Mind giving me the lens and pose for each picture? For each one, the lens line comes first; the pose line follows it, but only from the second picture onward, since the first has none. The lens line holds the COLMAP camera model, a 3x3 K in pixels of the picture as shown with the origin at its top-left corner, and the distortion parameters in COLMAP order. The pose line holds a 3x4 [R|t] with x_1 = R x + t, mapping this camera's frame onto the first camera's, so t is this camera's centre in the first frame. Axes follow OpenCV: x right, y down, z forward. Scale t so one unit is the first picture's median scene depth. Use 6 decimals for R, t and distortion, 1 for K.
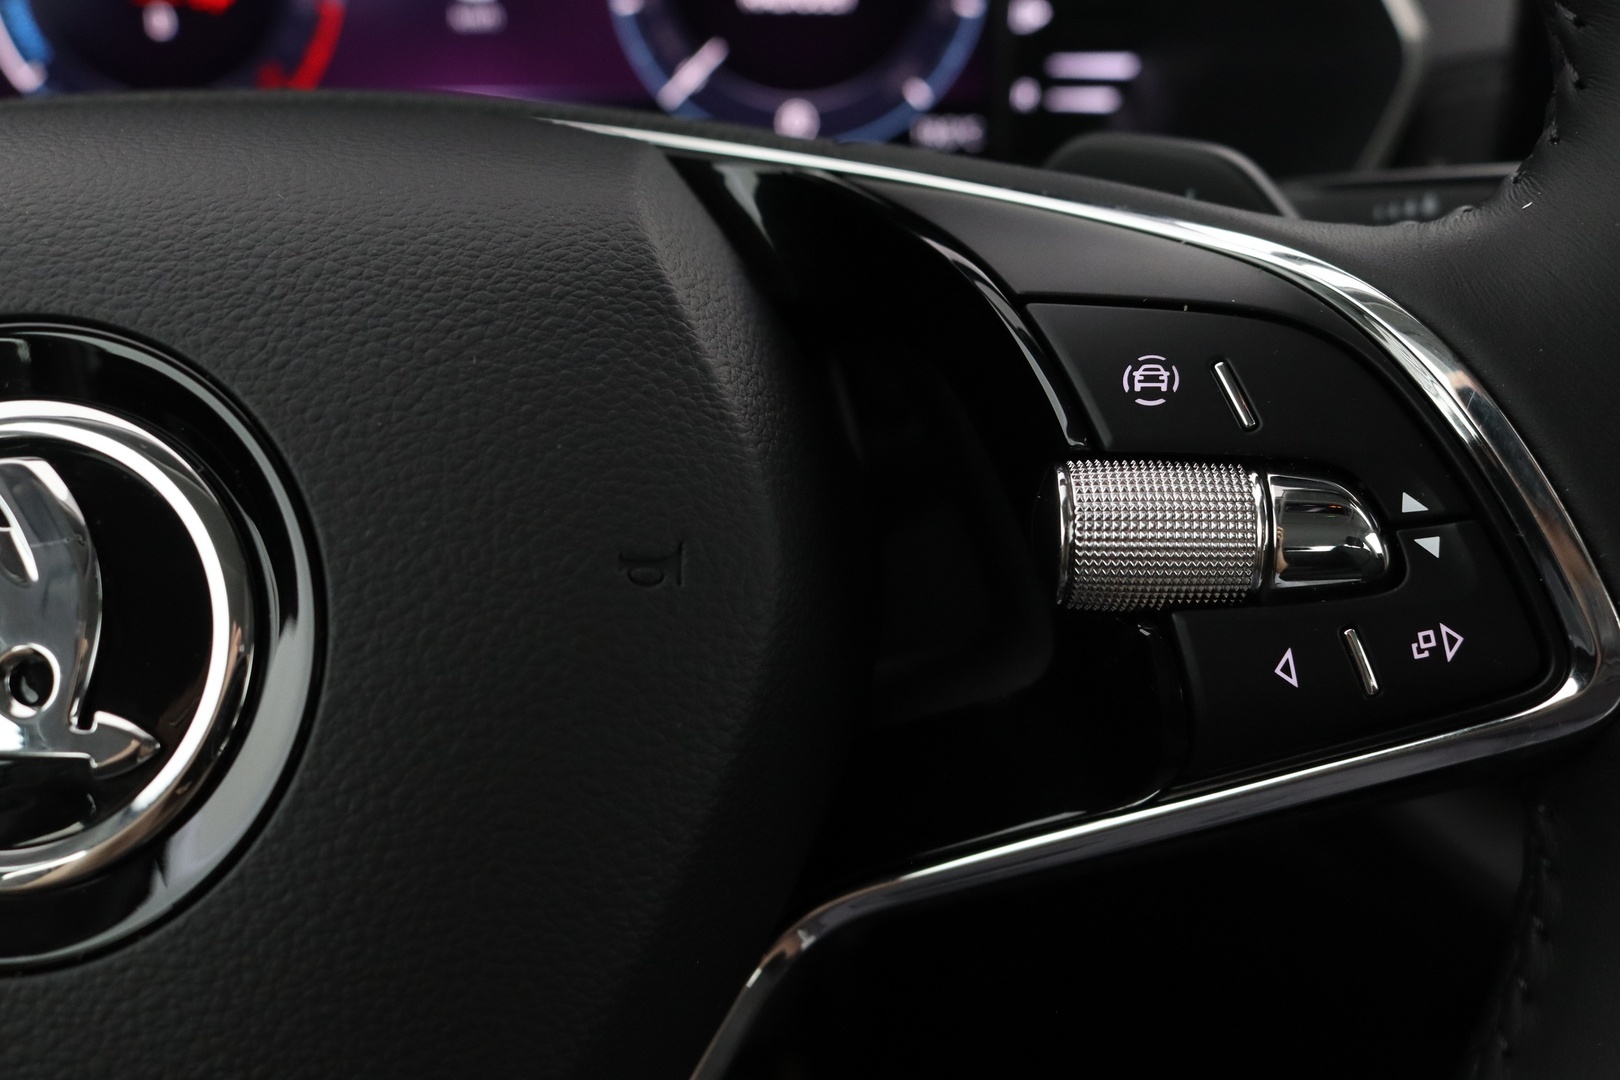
lens RADIAL K [[1886.3, 0, 810.0], [0, 1886.3, 540.0], [0, 0, 1]] dist [-0.000946, -0.000361]
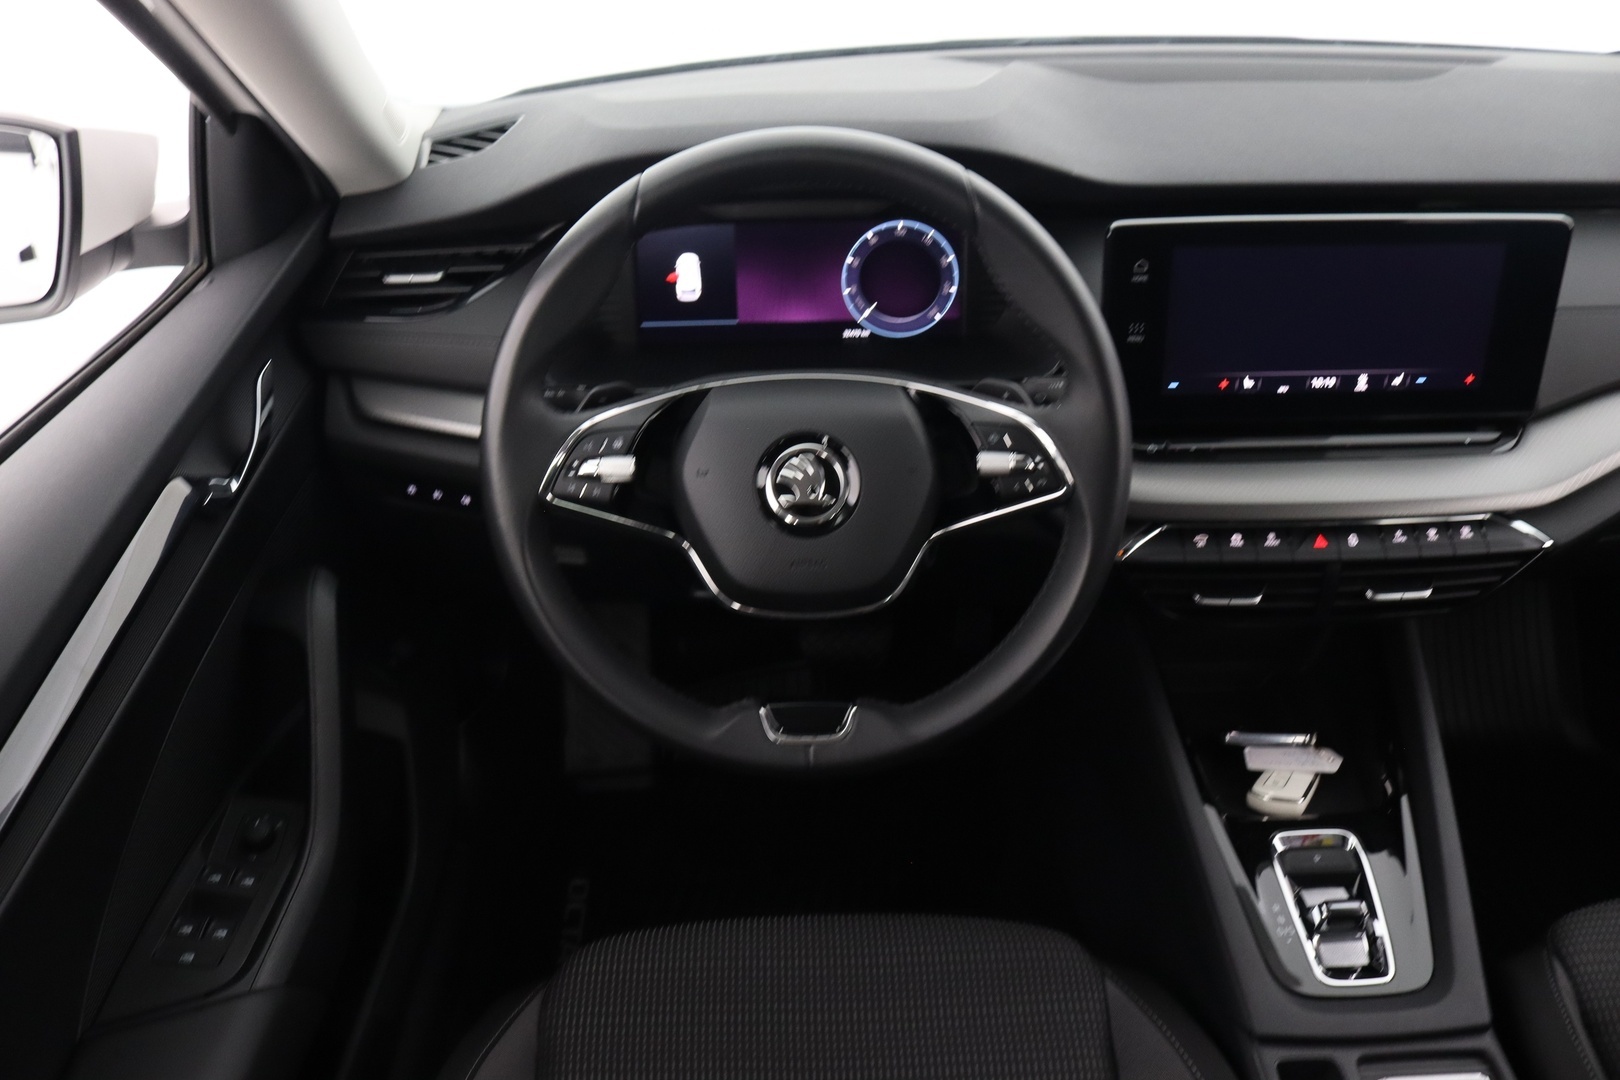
lens RADIAL K [[1323.7, 0, 810.0], [0, 1323.7, 540.0], [0, 0, 1]] dist [-0.163550, 0.116089]
pose [[0.999513, -0.025022, -0.018639, -0.298253], [0.026470, 0.996283, 0.081977, -0.114434], [0.016519, -0.082431, 0.996460, -2.928657]]
